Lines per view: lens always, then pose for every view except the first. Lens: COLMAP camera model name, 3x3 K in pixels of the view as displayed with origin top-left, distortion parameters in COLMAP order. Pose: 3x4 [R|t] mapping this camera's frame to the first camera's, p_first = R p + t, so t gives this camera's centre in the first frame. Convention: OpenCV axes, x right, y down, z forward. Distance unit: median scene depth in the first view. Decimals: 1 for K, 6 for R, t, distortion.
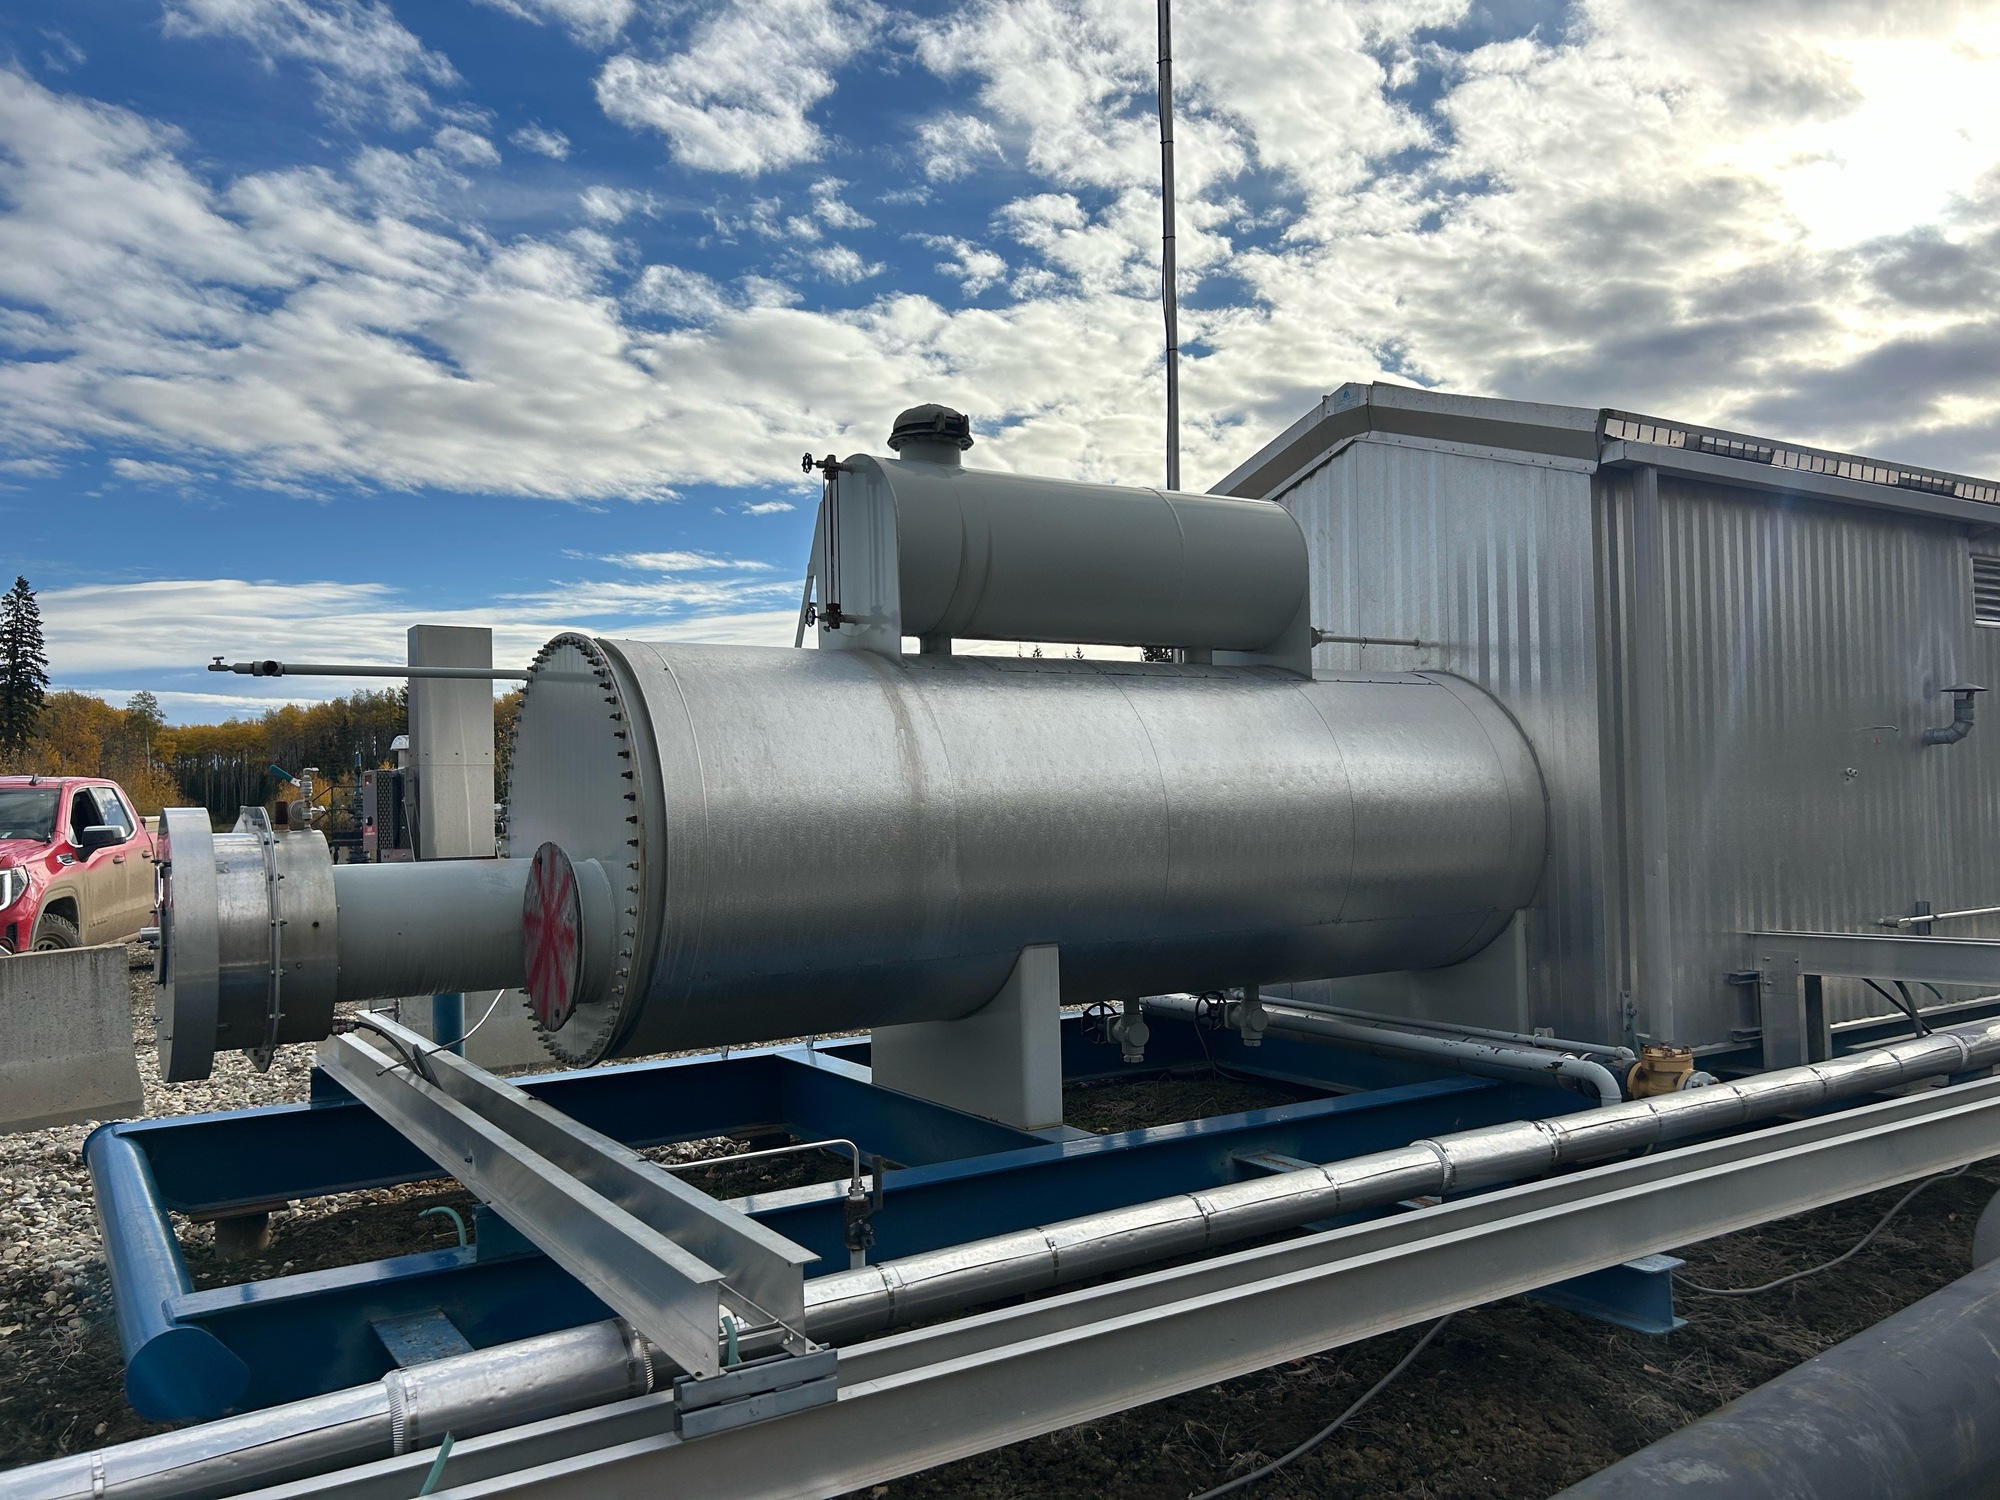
lens RADIAL K [[1518.6, 0, 1012.5], [0, 1518.6, 755.7], [0, 0, 1]] dist [0.055727, -0.066253]
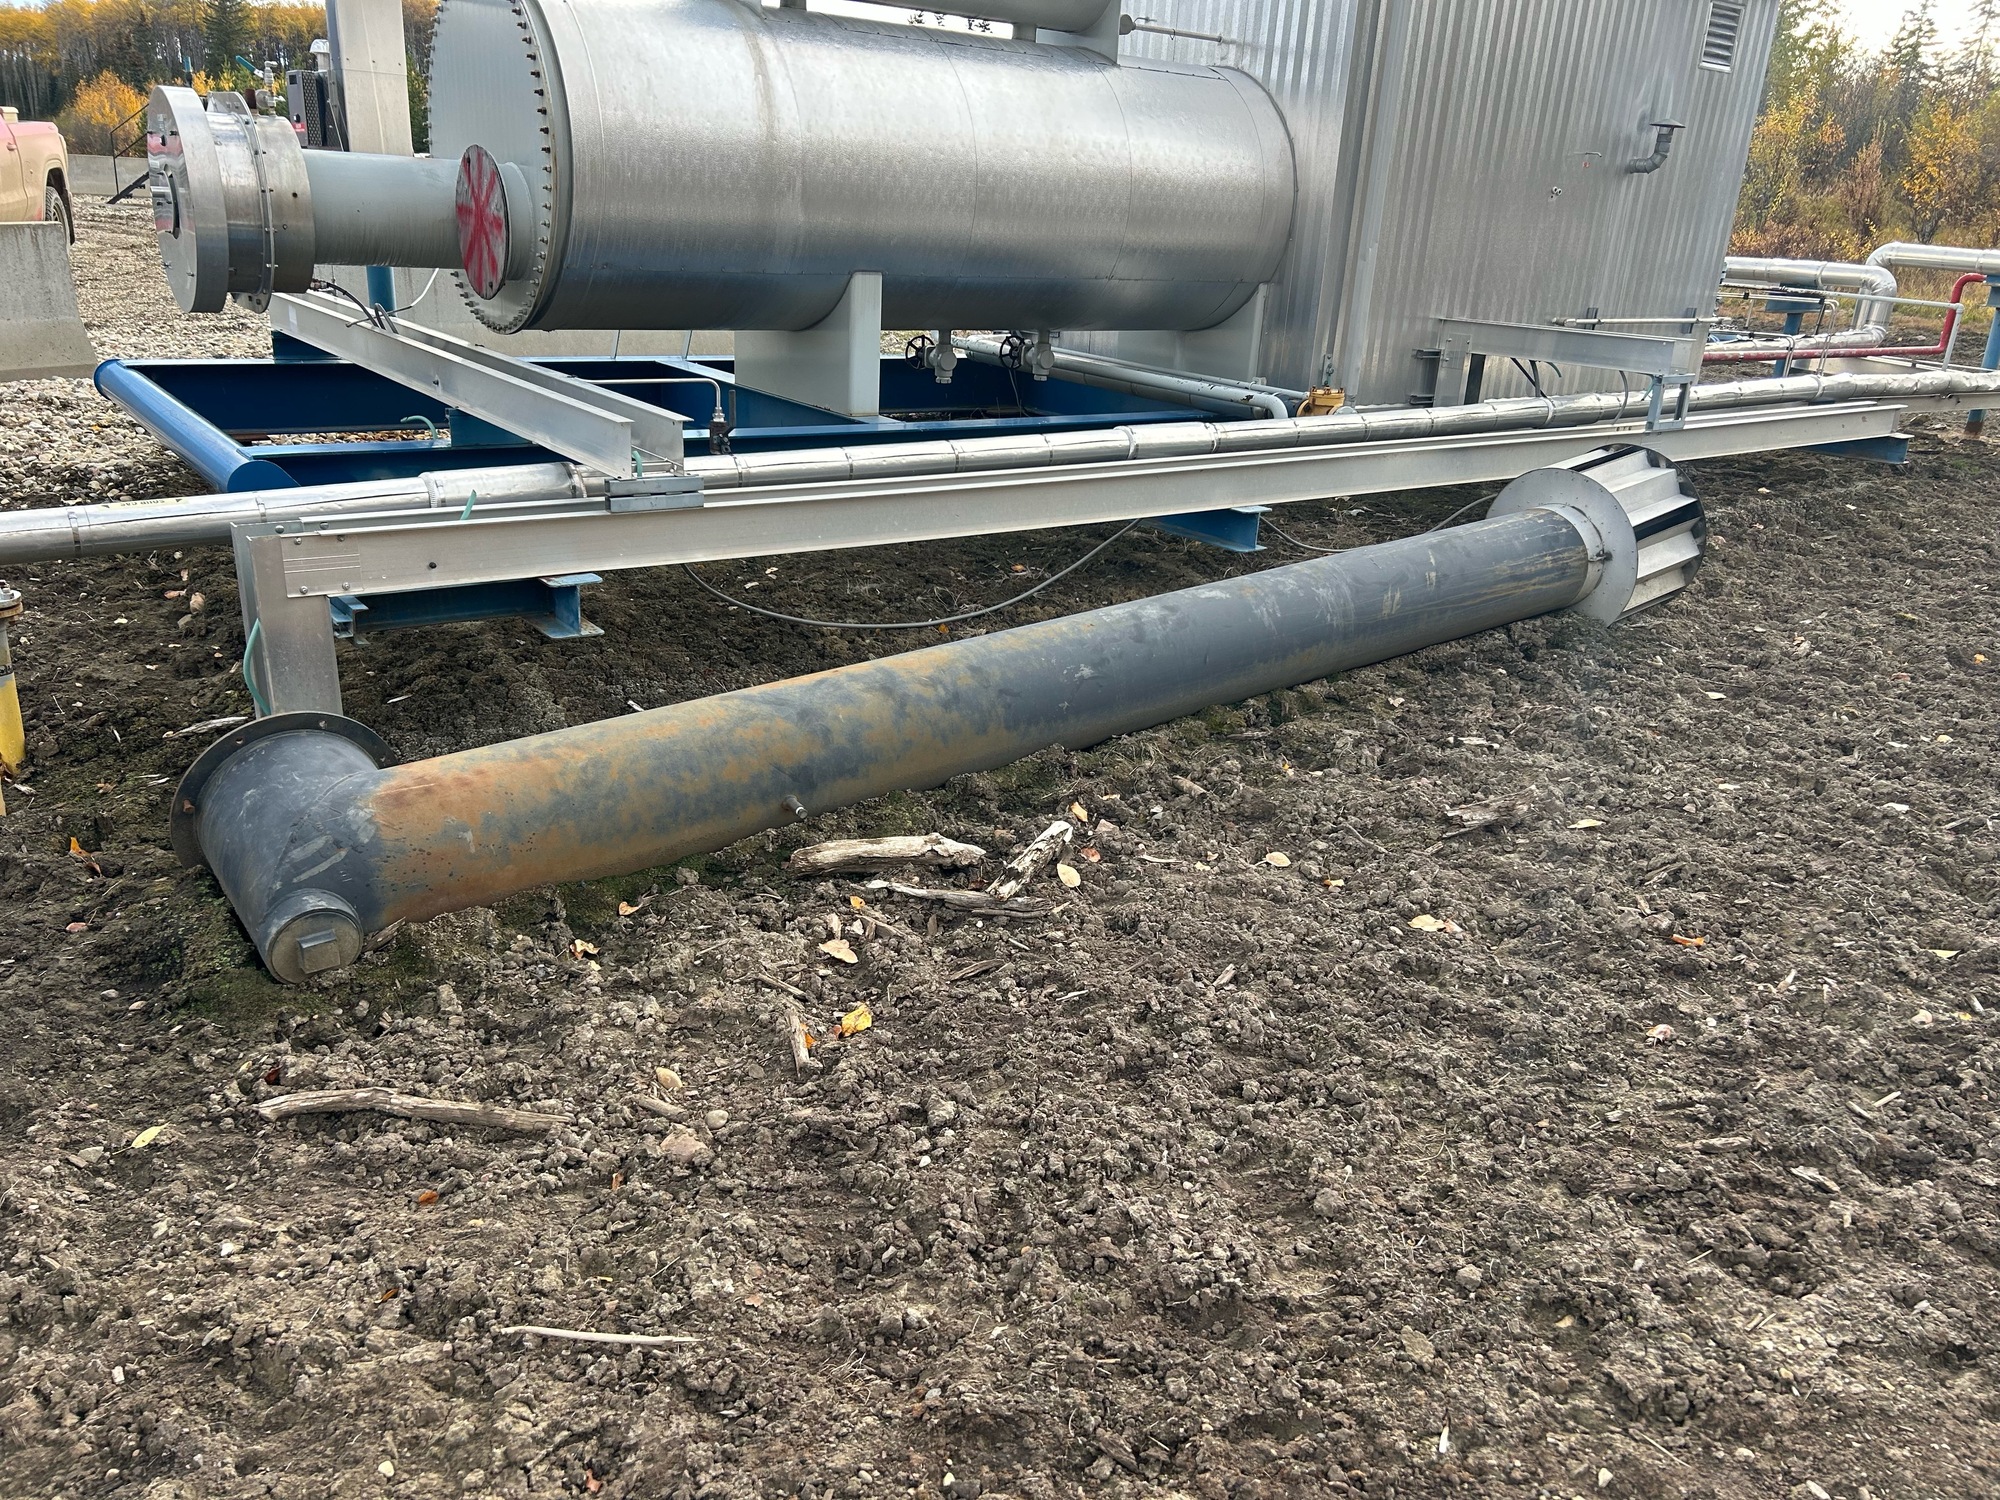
lens RADIAL K [[1518.6, 0, 1012.5], [0, 1518.6, 755.7], [0, 0, 1]] dist [0.055727, -0.066253]
pose [[0.994485, 0.052970, 0.090520, 0.042347], [-0.082895, 0.925723, 0.369005, 0.016200], [-0.064250, -0.374474, 0.925009, -0.332377]]
